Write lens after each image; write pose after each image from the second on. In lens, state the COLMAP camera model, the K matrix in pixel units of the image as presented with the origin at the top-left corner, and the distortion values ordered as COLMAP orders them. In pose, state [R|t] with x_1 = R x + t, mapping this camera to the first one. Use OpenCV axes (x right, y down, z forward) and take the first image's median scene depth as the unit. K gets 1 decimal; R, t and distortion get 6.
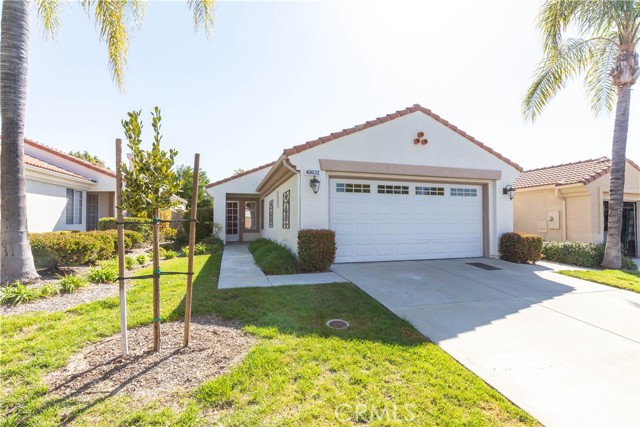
lens RADIAL K [[317.4, 0, 318.1], [0, 317.4, 219.9], [0, 0, 1]] dist [-0.007667, 0.001767]
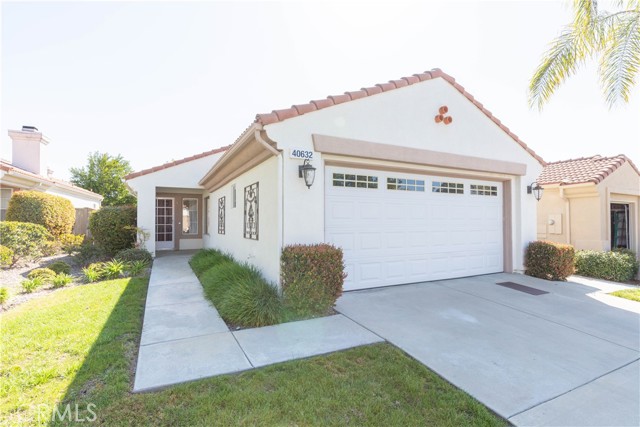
lens RADIAL K [[317.4, 0, 323.9], [0, 317.4, 222.8], [0, 0, 1]] dist [-0.007667, 0.001767]
pose [[0.979524, -0.003186, 0.201304, -0.088077], [0.000165, 0.999887, 0.015021, -0.019342], [-0.201329, -0.014680, 0.979414, 0.318480]]
